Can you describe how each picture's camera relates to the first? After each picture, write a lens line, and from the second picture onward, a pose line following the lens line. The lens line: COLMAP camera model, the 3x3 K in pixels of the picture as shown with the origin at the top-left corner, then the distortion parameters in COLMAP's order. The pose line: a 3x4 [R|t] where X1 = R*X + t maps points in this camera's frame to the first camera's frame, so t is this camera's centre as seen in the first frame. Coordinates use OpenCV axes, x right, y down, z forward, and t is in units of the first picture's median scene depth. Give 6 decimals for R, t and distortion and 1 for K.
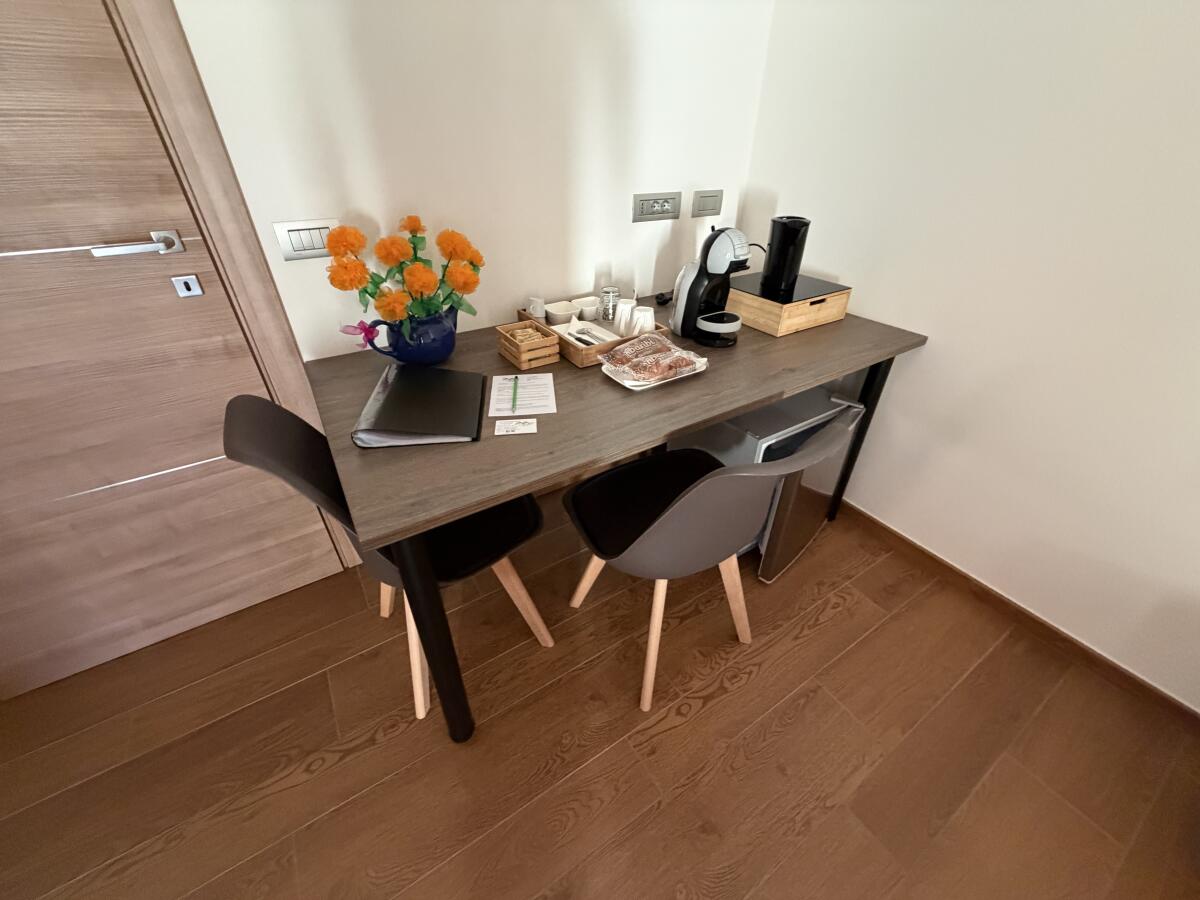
lens RADIAL K [[481.2, 0, 600.0], [0, 481.2, 450.0], [0, 0, 1]] dist [-0.000235, 0.000070]
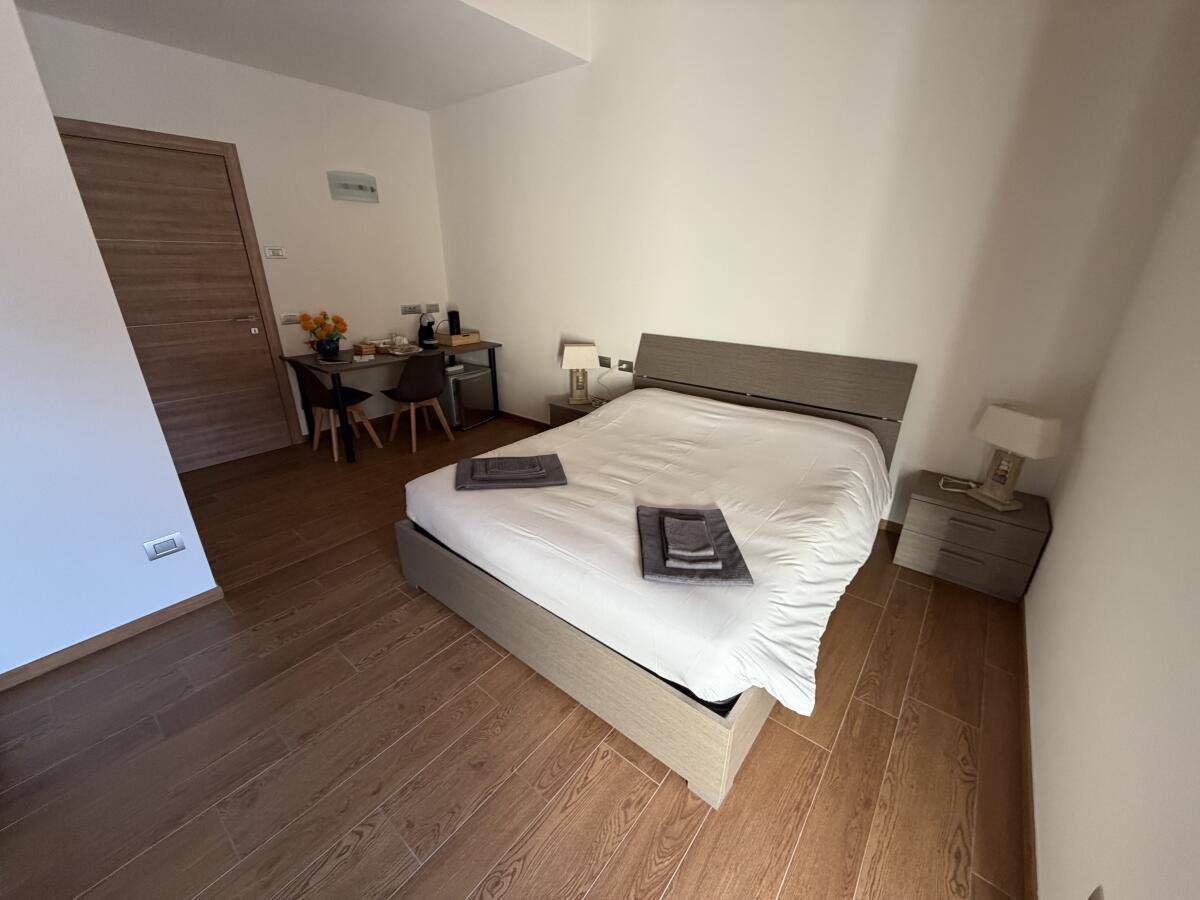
lens RADIAL K [[479.9, 0, 600.0], [0, 479.9, 450.0], [0, 0, 1]] dist [0.000199, 0.000065]
pose [[0.948444, -0.110658, 0.297001, 0.312014], [0.172124, 0.966678, -0.189491, 1.313201], [-0.266135, 0.230843, 0.935886, -2.252230]]
